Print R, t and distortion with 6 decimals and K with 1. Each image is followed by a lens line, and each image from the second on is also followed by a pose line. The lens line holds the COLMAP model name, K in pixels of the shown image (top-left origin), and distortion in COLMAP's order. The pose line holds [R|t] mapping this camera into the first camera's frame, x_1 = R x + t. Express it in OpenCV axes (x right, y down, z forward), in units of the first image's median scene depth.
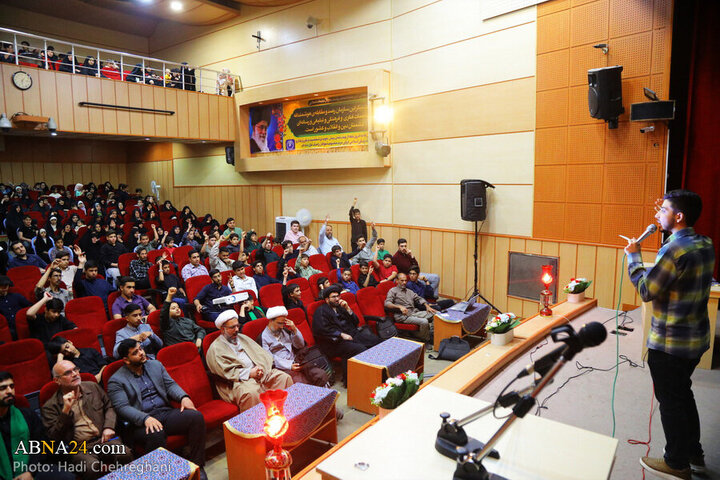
lens RADIAL K [[496.6, 0, 360.0], [0, 496.6, 240.0], [0, 0, 1]] dist [-0.080655, 0.002268]
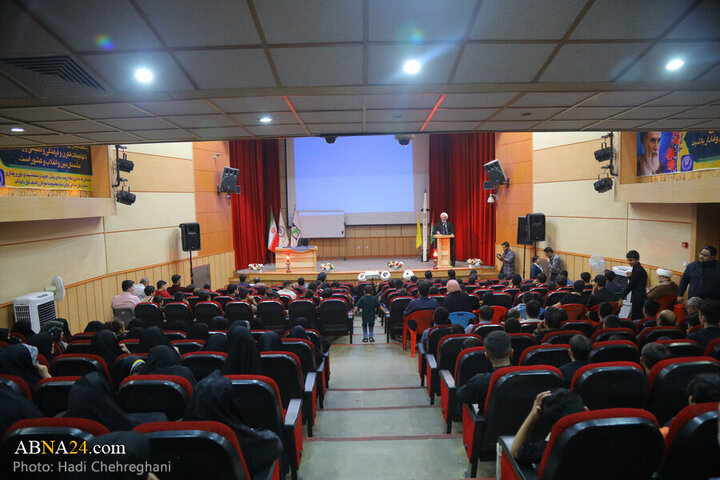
lens RADIAL K [[489.2, 0, 360.0], [0, 489.2, 240.0], [0, 0, 1]] dist [-0.085503, 0.001092]
pose [[-0.592664, -0.036941, 0.804602, -1.279061], [0.125582, 0.982493, 0.137611, -0.214965], [-0.795599, 0.182600, -0.577649, 1.497937]]
